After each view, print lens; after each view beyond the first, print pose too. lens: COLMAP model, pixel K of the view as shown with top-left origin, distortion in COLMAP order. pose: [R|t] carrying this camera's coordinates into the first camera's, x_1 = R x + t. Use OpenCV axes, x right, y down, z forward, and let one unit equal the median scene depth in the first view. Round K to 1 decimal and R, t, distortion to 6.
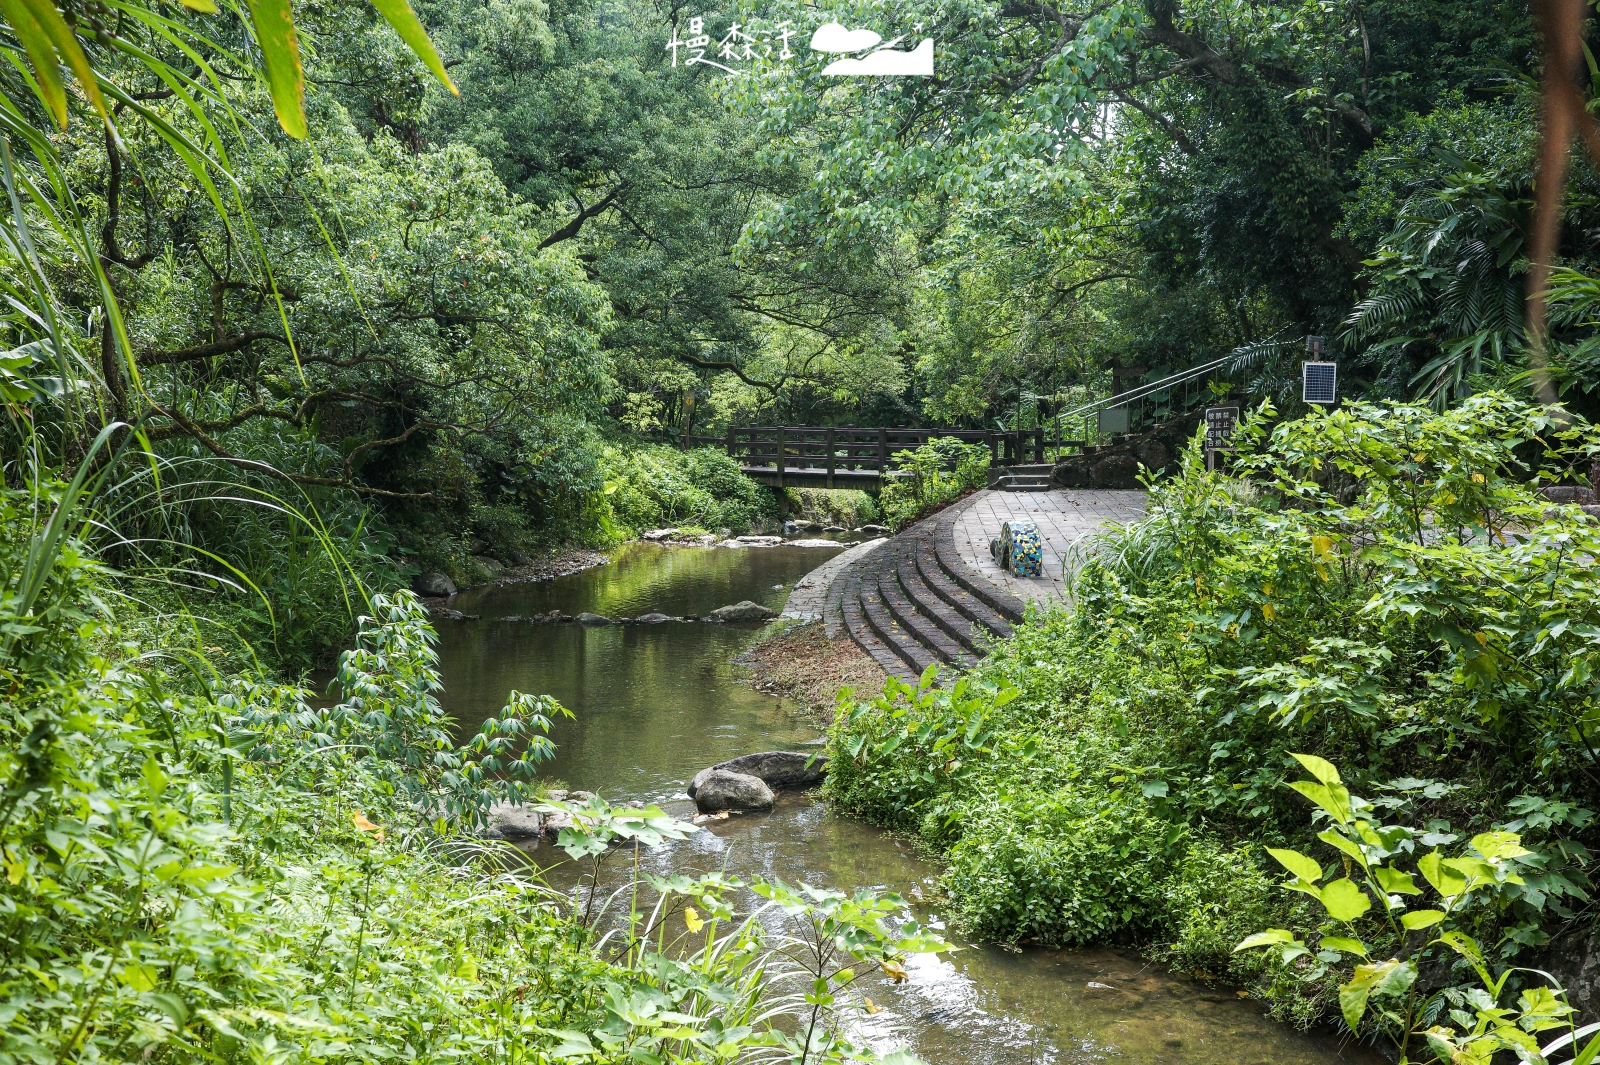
lens RADIAL K [[1787.4, 0, 802.1], [0, 1787.4, 535.2], [0, 0, 1]] dist [0.057057, -0.028209]
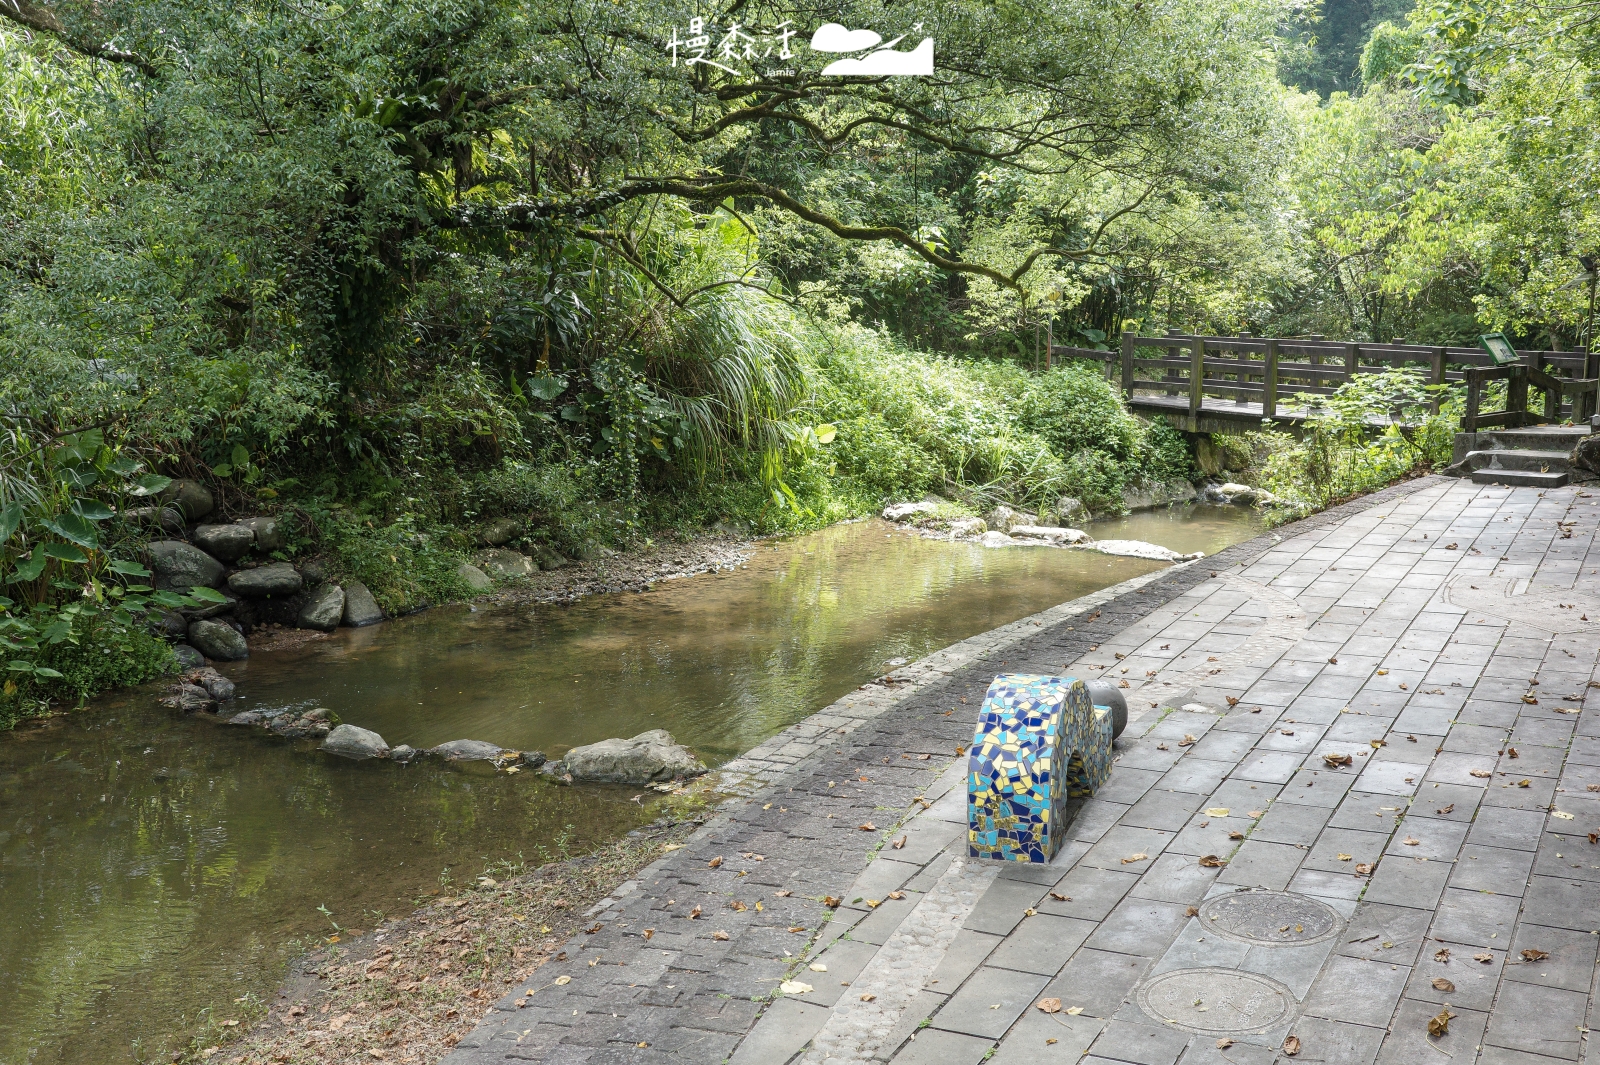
lens RADIAL K [[1787.4, 0, 802.1], [0, 1787.4, 535.2], [0, 0, 1]] dist [0.057057, -0.028209]
pose [[0.913615, 0.068155, -0.400827, 0.137384], [-0.041462, 0.996328, 0.074906, -0.037634], [0.404461, -0.051817, 0.913086, 0.424429]]
